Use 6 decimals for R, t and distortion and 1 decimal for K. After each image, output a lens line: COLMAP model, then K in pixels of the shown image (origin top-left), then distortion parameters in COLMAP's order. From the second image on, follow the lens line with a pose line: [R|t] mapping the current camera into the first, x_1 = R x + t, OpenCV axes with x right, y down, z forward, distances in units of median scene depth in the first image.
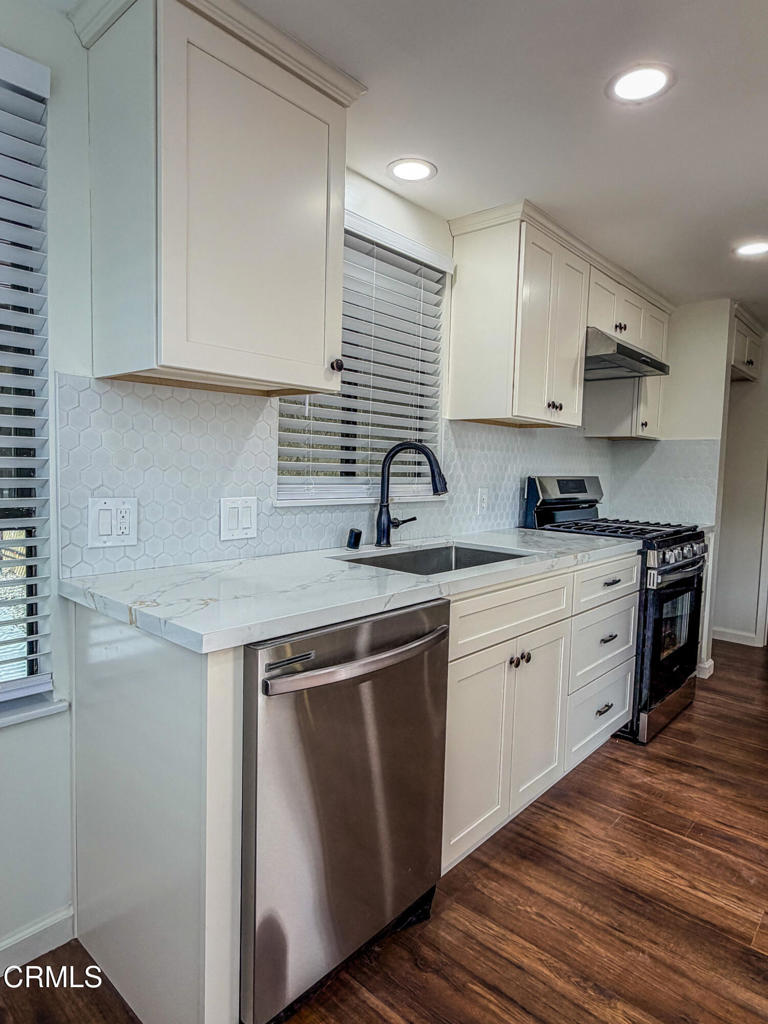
lens RADIAL K [[610.1, 0, 384.1], [0, 610.1, 507.8], [0, 0, 1]] dist [-0.000786, -0.000268]
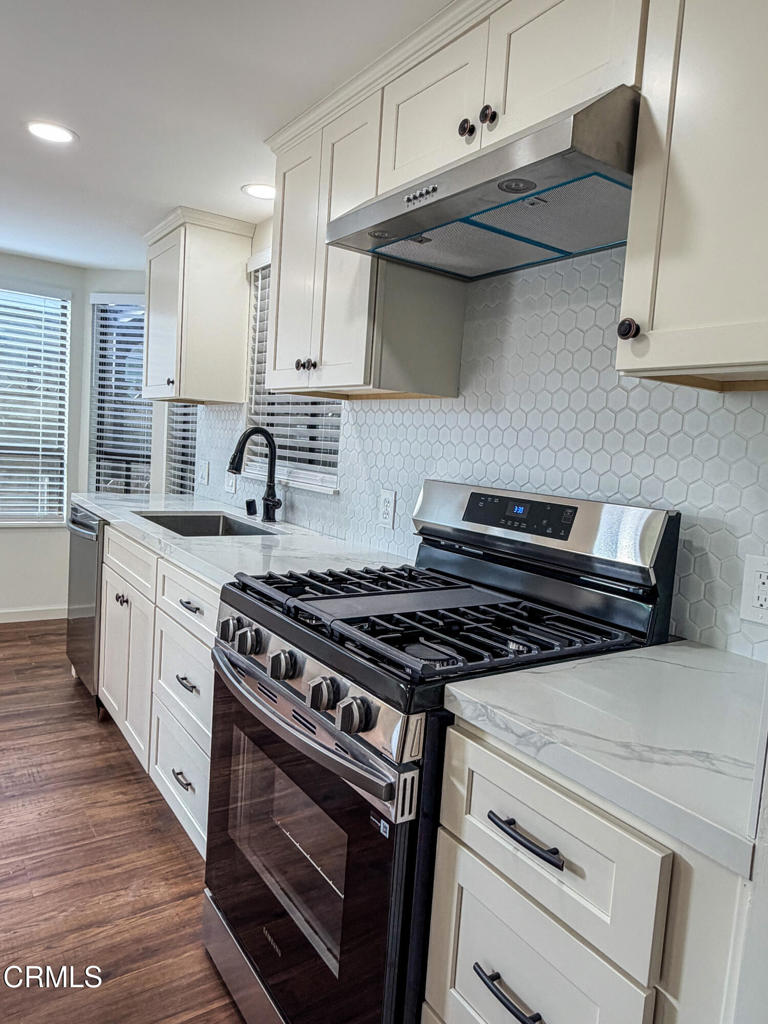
lens RADIAL K [[691.7, 0, 383.7], [0, 691.7, 514.3], [0, 0, 1]] dist [0.002909, 0.001230]
pose [[-0.235781, 0.038542, -0.971042, 1.186653], [-0.167741, 0.982602, 0.079730, -0.085409], [0.957220, 0.181682, -0.225213, 1.478529]]
